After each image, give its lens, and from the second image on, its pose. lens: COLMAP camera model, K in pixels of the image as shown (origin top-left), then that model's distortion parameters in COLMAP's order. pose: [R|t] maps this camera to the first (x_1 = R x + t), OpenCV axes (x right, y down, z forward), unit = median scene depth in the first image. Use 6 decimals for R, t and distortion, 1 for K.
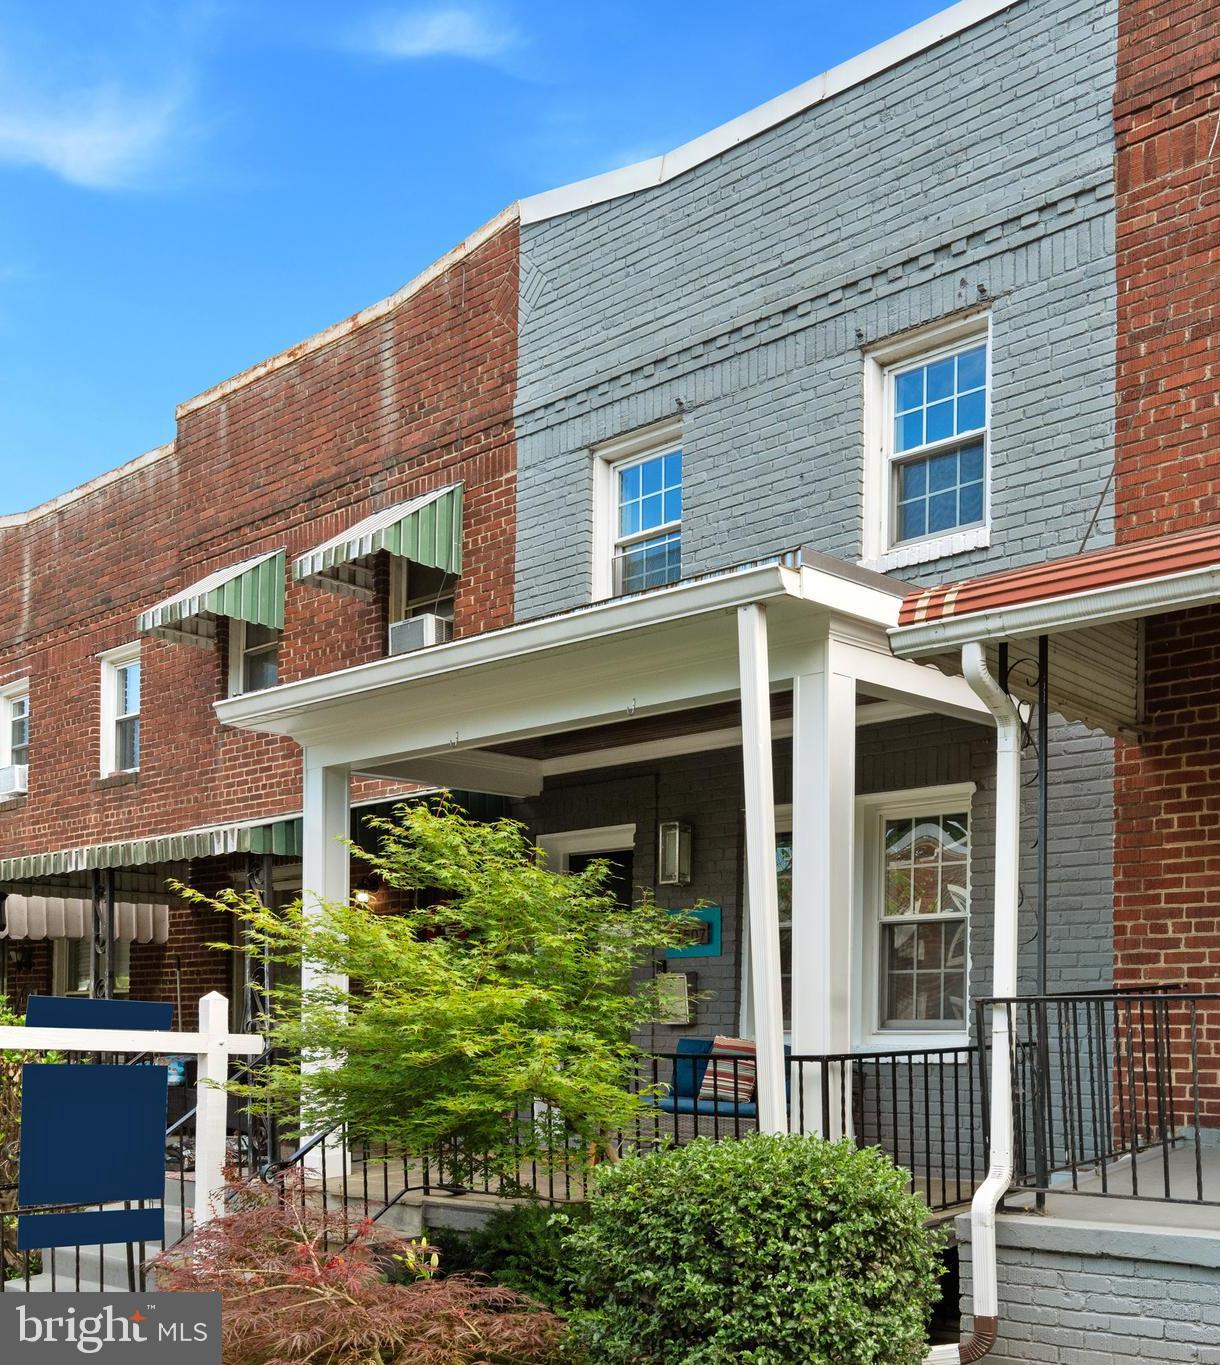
lens RADIAL K [[1492.2, 0, 610.6], [0, 1492.2, 732.8], [0, 0, 1]] dist [0.003307, 0.009543]
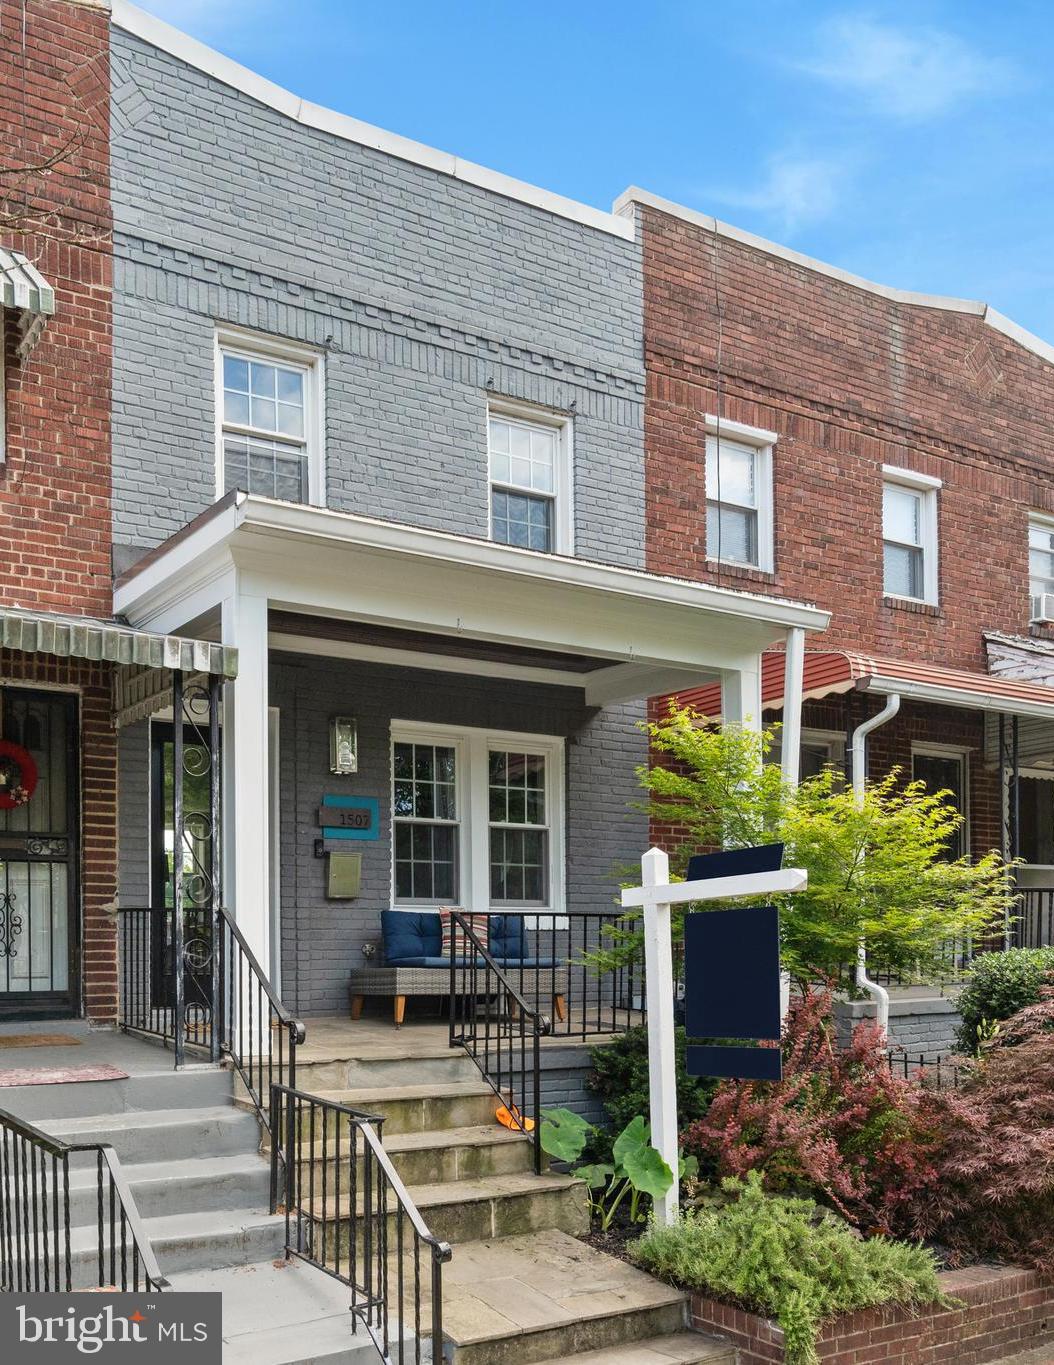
lens RADIAL K [[1319.0, 0, 527.0], [0, 1319.0, 682.5], [0, 0, 1]] dist [-0.003943, -0.004272]
pose [[0.227980, 0.187952, 0.955353, -0.931961], [-0.186386, 0.971471, -0.146645, 0.163824], [-0.955660, -0.144632, 0.256507, 0.662833]]
